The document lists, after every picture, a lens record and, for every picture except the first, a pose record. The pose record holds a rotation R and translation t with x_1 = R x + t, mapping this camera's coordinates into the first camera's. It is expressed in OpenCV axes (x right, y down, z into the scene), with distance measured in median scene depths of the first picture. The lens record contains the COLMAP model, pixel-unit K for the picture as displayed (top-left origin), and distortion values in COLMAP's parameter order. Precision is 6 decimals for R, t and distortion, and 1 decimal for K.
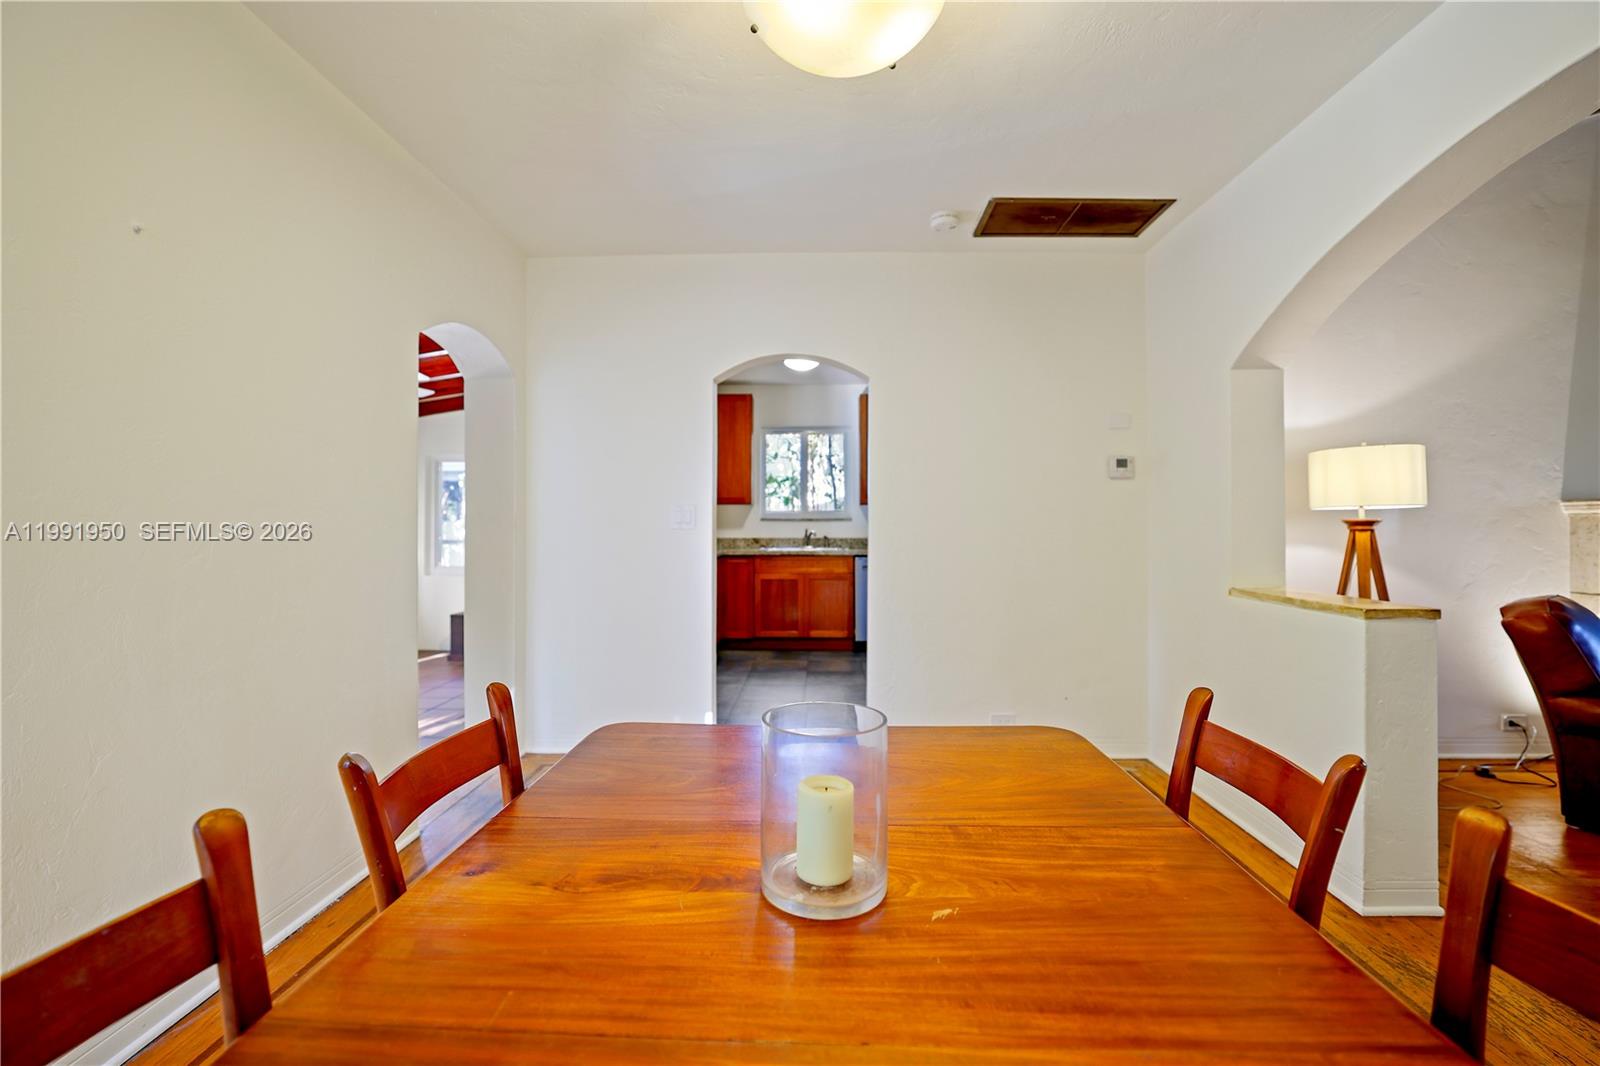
lens RADIAL K [[684.4, 0, 800.0], [0, 684.4, 533.0], [0, 0, 1]] dist [-0.028616, 0.000401]
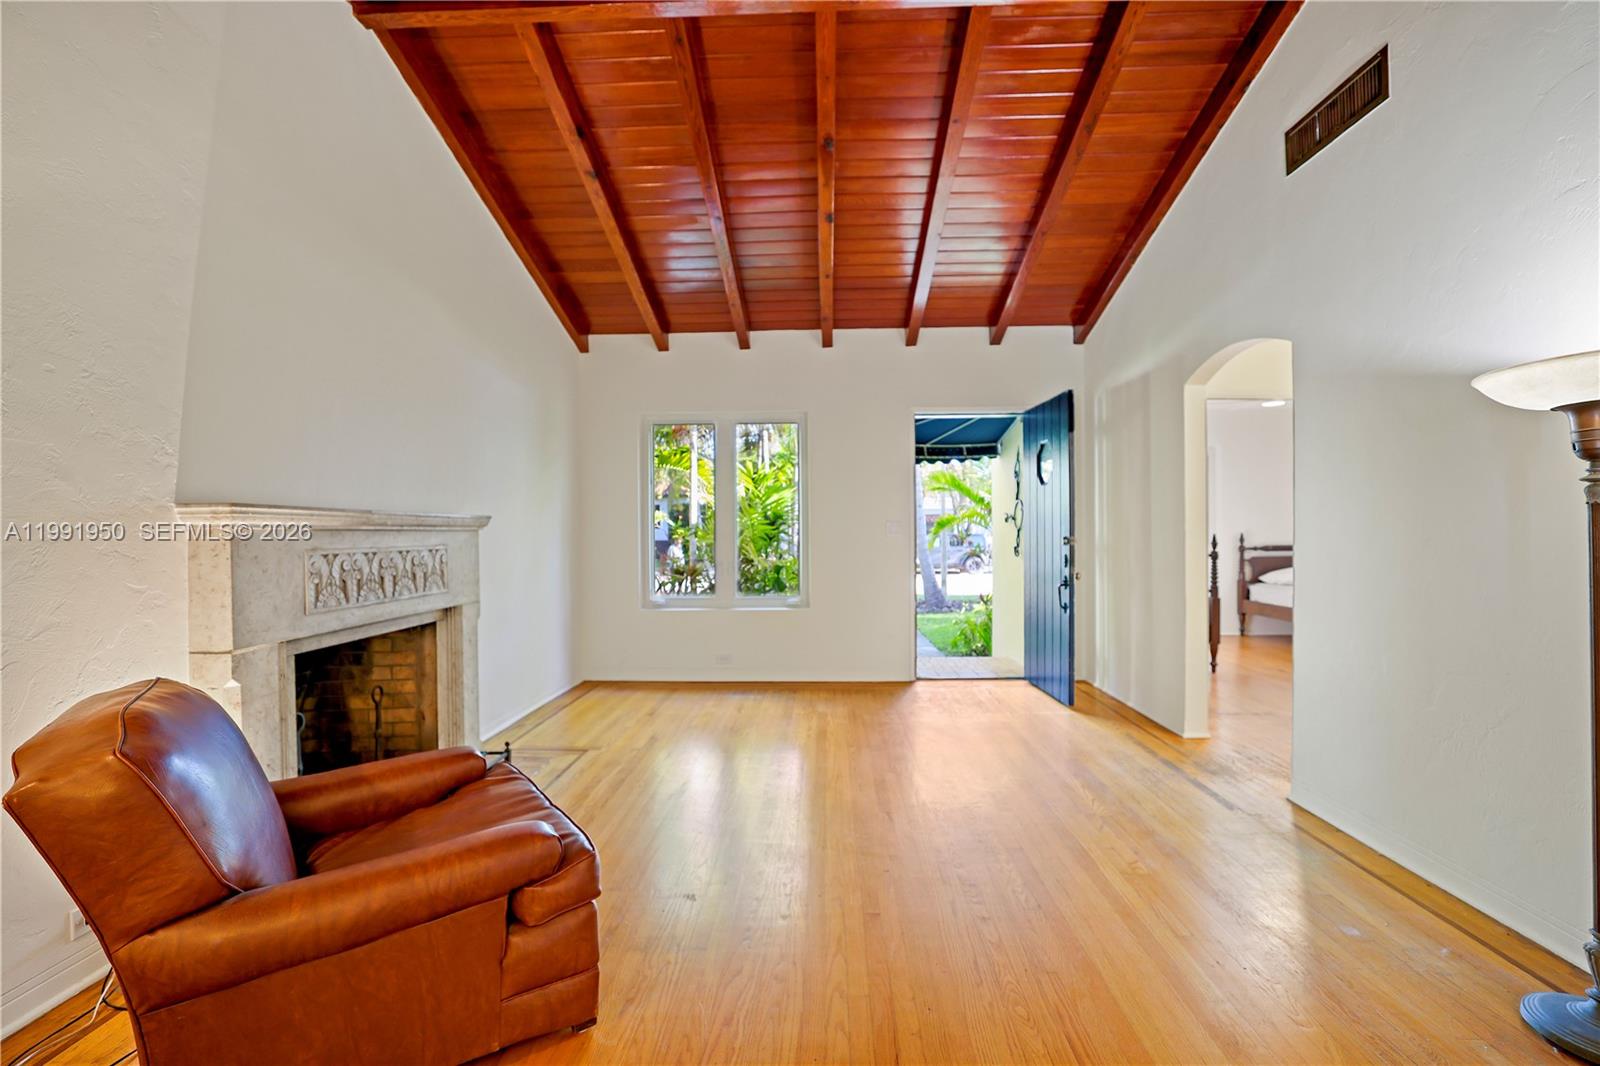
lens RADIAL K [[680.6, 0, 800.0], [0, 680.6, 533.0], [0, 0, 1]] dist [-0.002558, 0.000259]
pose [[0.010622, -0.011761, 0.999874, 0.540317], [0.015481, 0.999813, 0.011596, -0.021417], [-0.999824, 0.015356, 0.010802, 0.419129]]
